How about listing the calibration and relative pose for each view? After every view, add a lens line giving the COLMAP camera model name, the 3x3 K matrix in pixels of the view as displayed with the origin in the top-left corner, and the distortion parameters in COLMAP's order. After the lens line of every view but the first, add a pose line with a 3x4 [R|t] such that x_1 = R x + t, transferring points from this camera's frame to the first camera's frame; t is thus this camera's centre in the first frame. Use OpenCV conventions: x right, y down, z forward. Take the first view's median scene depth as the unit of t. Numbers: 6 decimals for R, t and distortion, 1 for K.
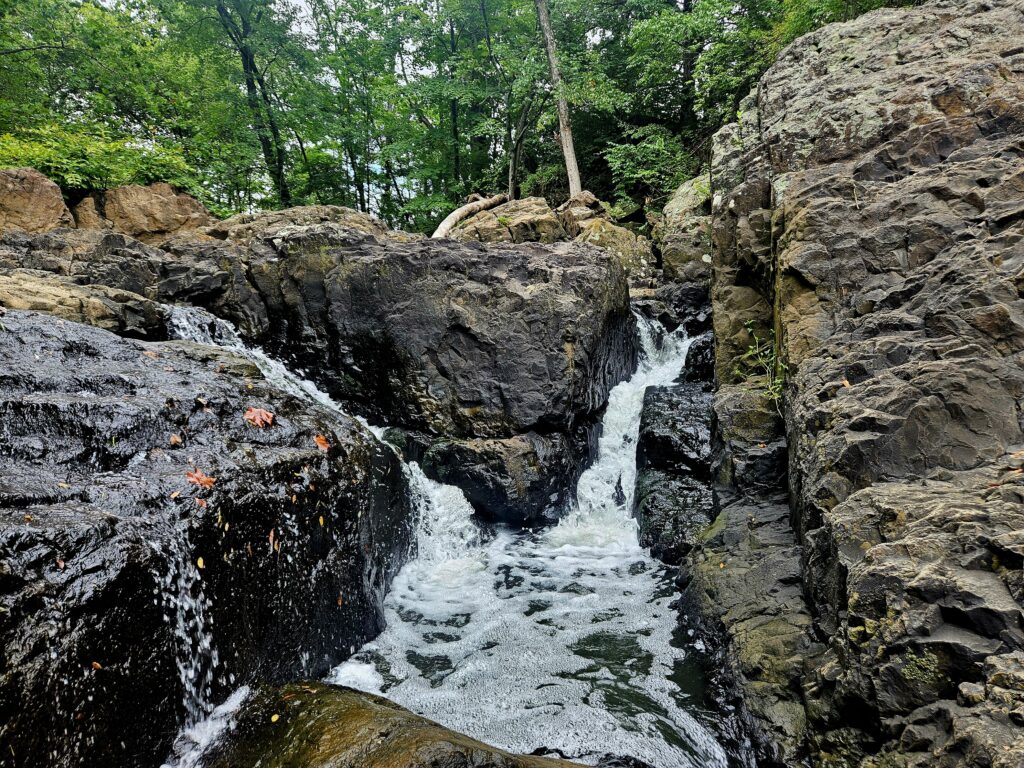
lens RADIAL K [[674.5, 0, 512.9], [0, 674.5, 382.6], [0, 0, 1]] dist [0.050758, -0.019542]
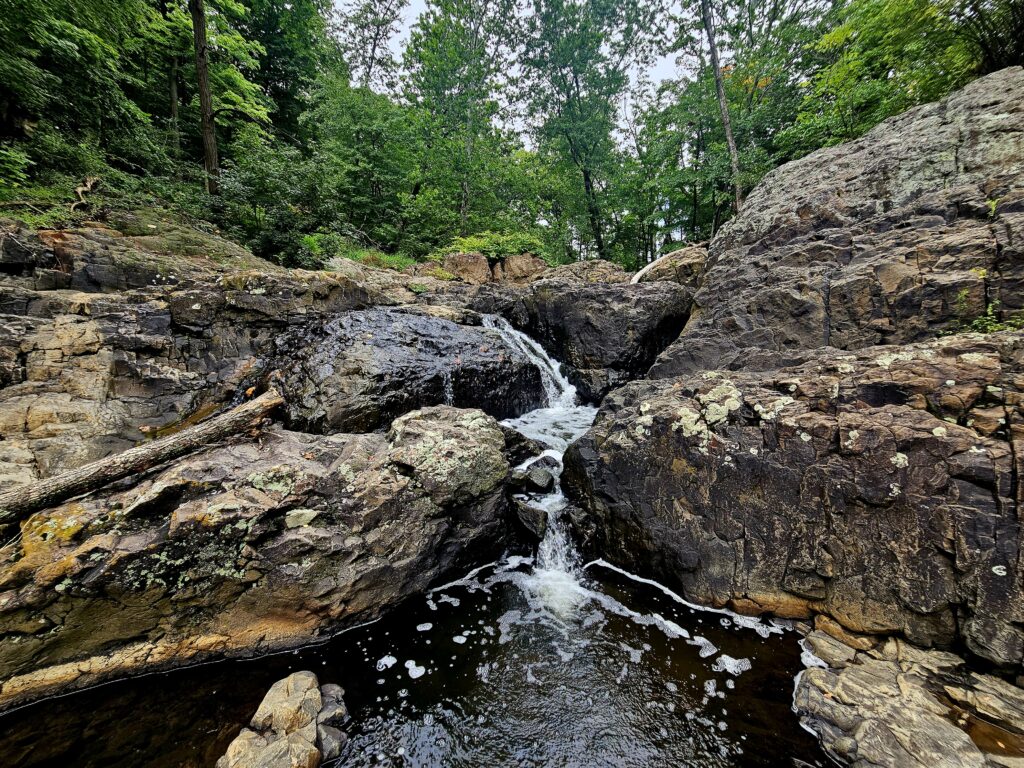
lens RADIAL K [[416.3, 0, 521.7], [0, 416.3, 397.6], [0, 0, 1]] dist [-0.000128, -0.000533]
pose [[0.854319, 0.103191, -0.509402, 0.492141], [-0.053156, 0.992301, 0.111864, 0.027776], [0.517023, -0.068490, 0.853227, -0.393306]]
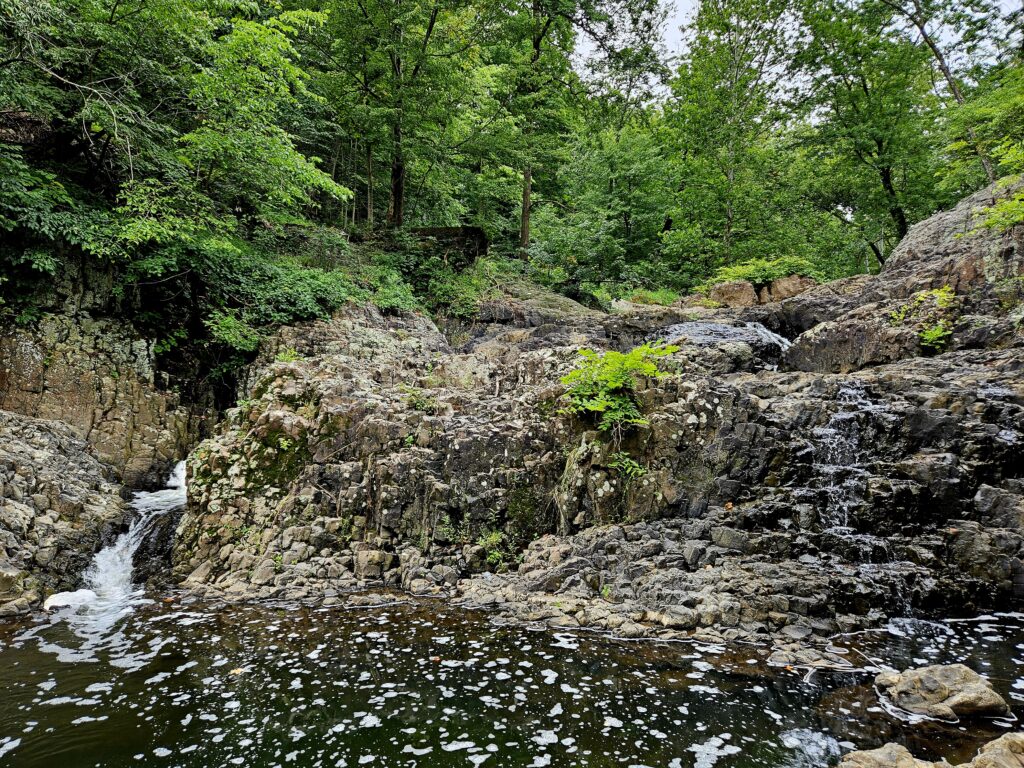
lens RADIAL K [[674.5, 0, 505.8], [0, 674.5, 392.1], [0, 0, 1]] dist [0.050758, -0.019542]
pose [[0.544961, -0.018093, -0.838266, 2.228588], [-0.024344, 0.999004, -0.037388, 0.519389], [0.838108, 0.040782, 0.543978, -2.615419]]
